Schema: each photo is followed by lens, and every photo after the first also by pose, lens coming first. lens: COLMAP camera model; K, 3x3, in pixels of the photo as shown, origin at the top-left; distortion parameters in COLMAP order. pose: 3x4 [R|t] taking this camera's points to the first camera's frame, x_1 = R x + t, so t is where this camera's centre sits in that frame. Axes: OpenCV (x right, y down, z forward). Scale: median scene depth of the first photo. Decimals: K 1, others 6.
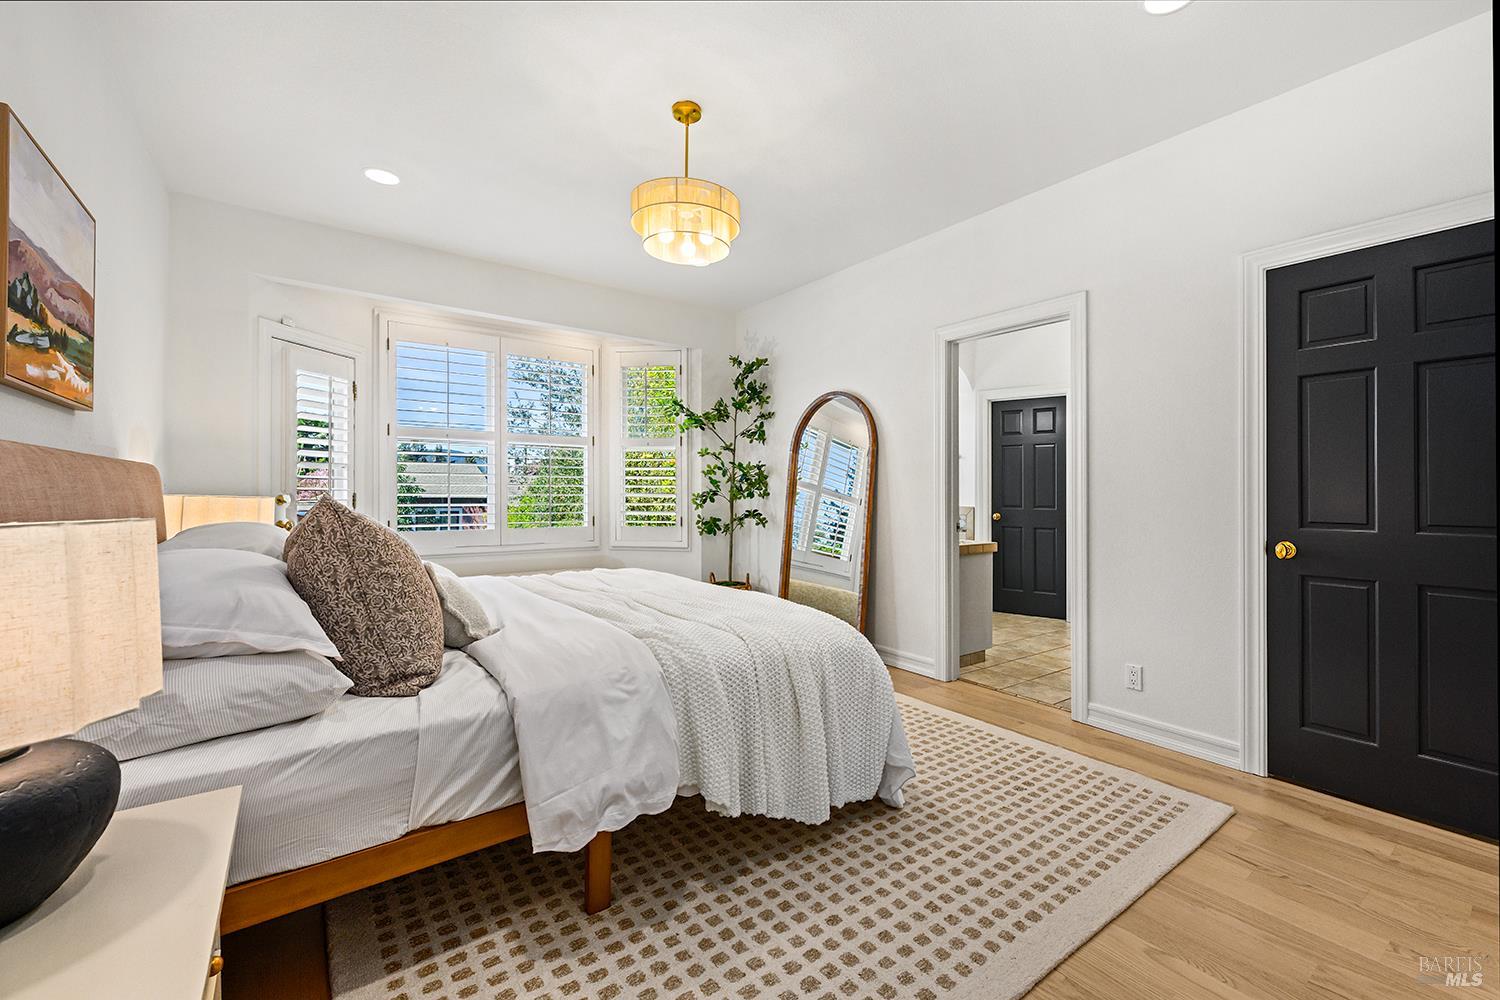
lens RADIAL K [[630.9, 0, 780.7], [0, 630.9, 493.7], [0, 0, 1]] dist [-0.000126, -0.000318]
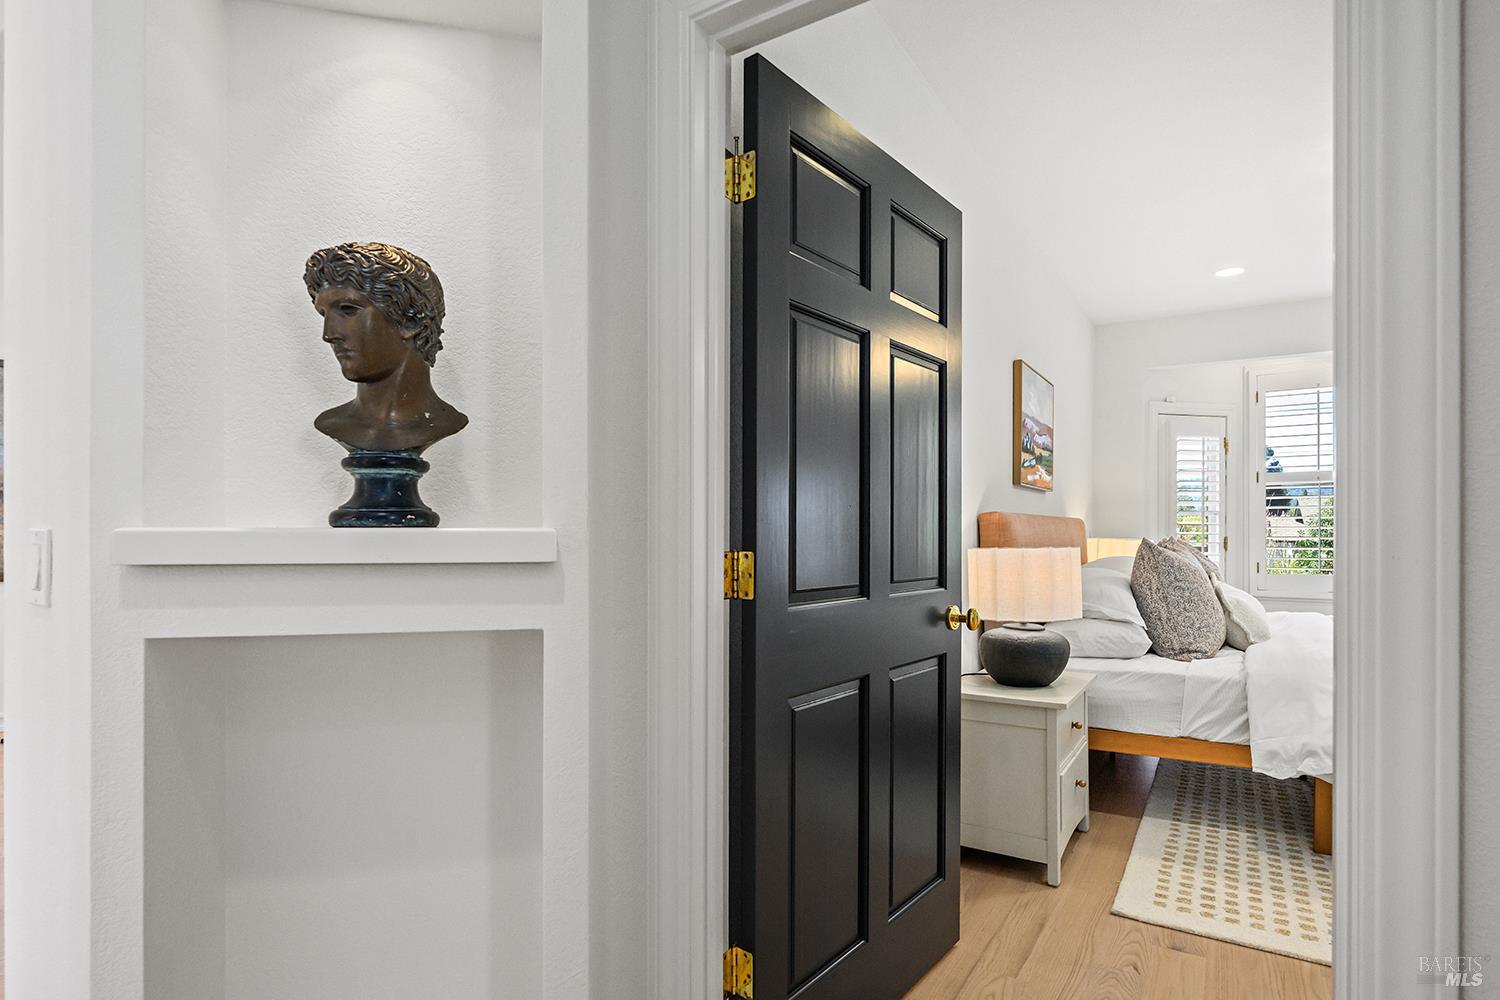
lens RADIAL K [[769.1, 0, 757.9], [0, 769.1, 537.2], [0, 0, 1]] dist [-0.005059, -0.000163]
pose [[0.352210, -0.000848, -0.935921, 0.827895], [0.000209, 1.000000, -0.000828, 0.001492], [0.935921, 0.000096, 0.352210, -0.697361]]
